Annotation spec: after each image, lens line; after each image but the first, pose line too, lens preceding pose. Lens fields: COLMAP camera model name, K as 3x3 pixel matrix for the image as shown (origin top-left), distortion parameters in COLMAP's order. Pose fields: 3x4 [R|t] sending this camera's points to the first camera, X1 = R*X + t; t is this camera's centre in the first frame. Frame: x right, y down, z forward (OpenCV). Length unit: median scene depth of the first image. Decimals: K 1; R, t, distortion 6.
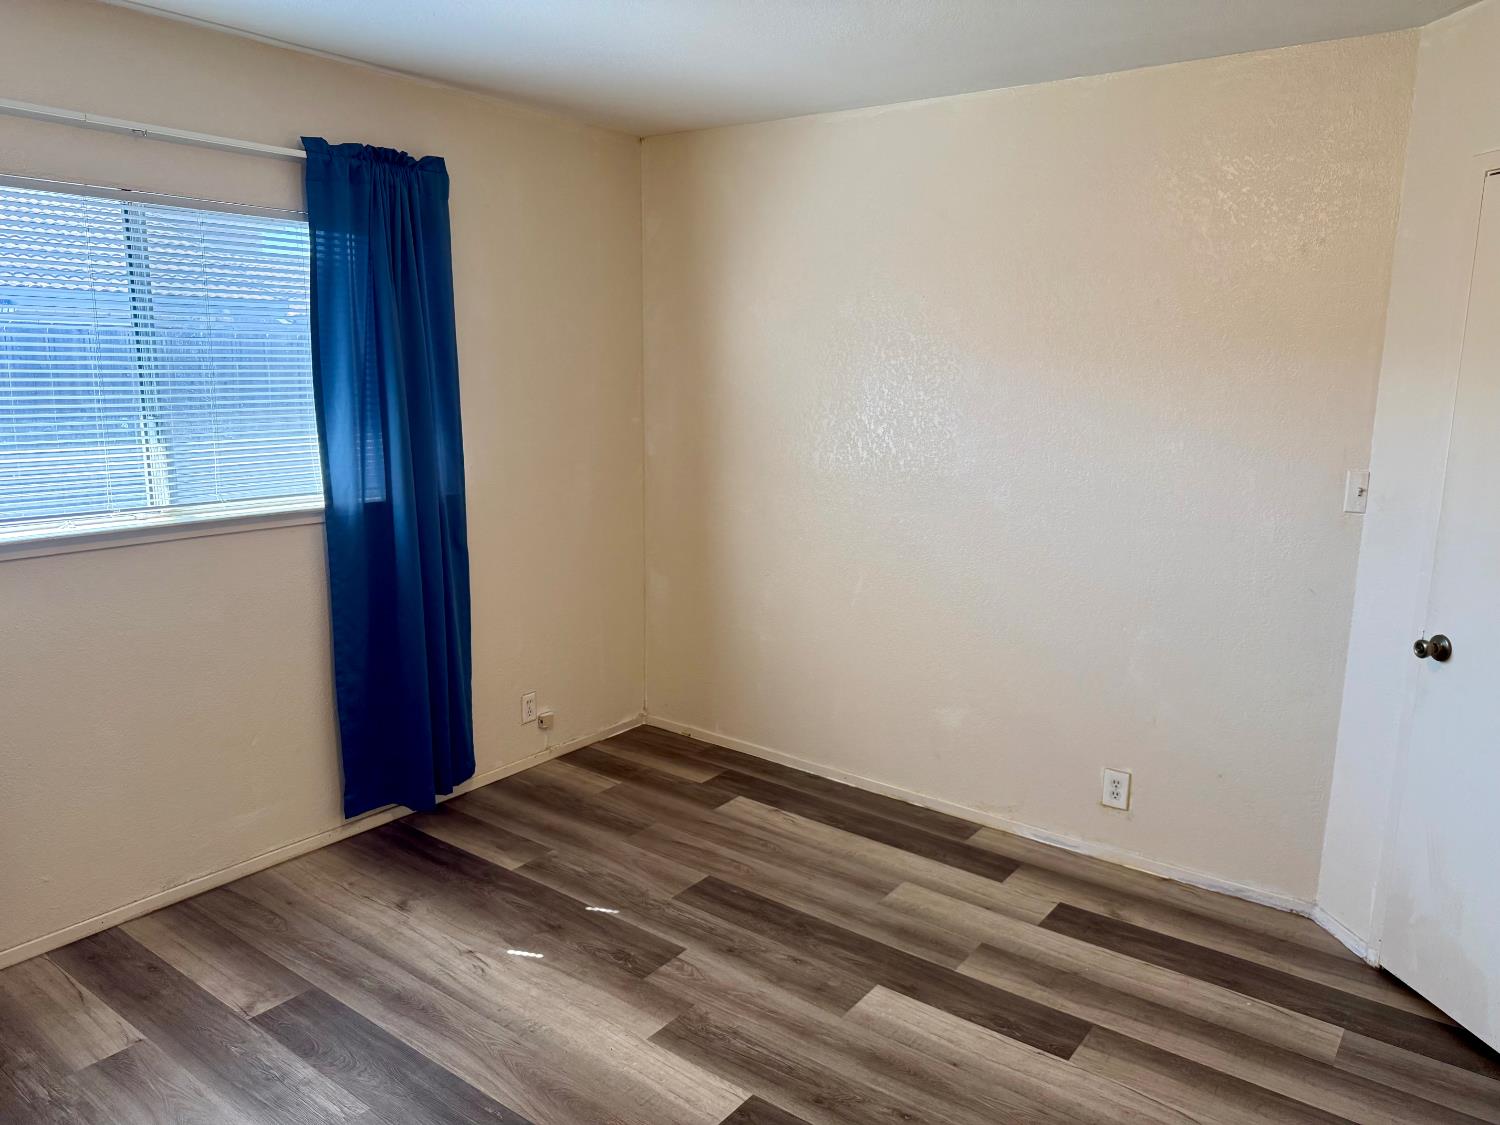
lens RADIAL K [[1068.7, 0, 746.3], [0, 1068.7, 568.1], [0, 0, 1]] dist [0.020434, -0.020181]
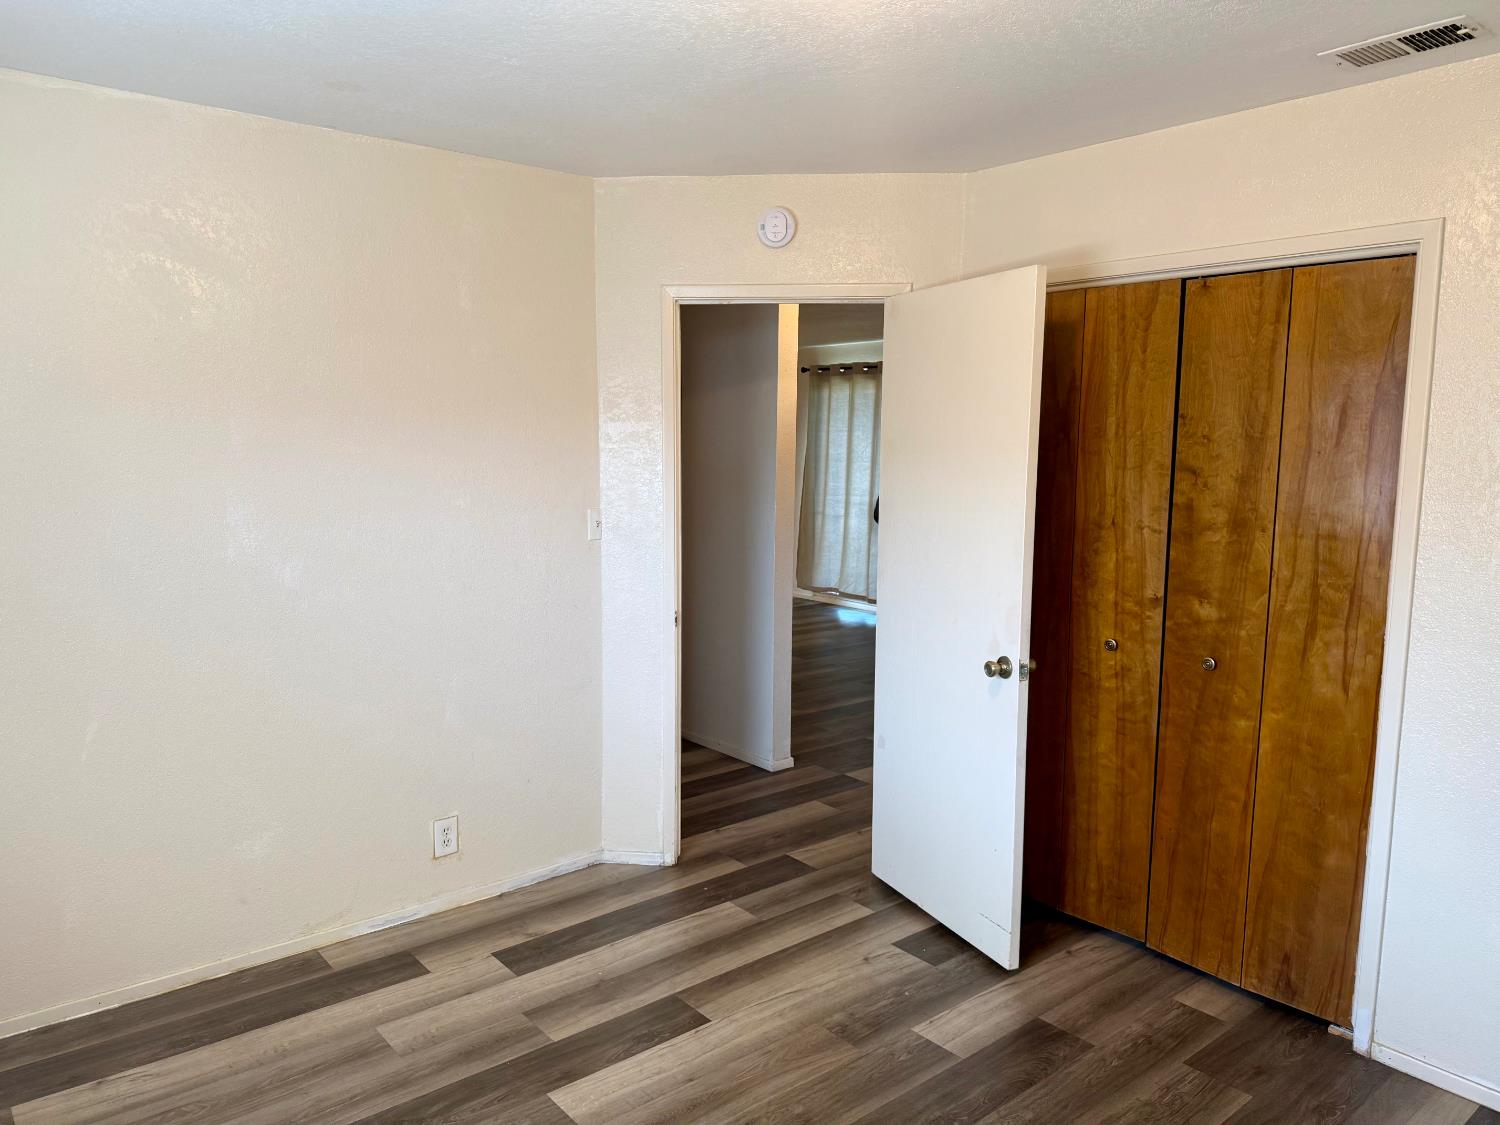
lens RADIAL K [[1068.7, 0, 745.6], [0, 1068.7, 569.1], [0, 0, 1]] dist [0.020434, -0.020181]
pose [[0.229127, -0.141092, 0.963117, -0.584754], [0.177004, 0.978982, 0.101307, -0.106038], [-0.957168, 0.147263, 0.249286, 0.467717]]
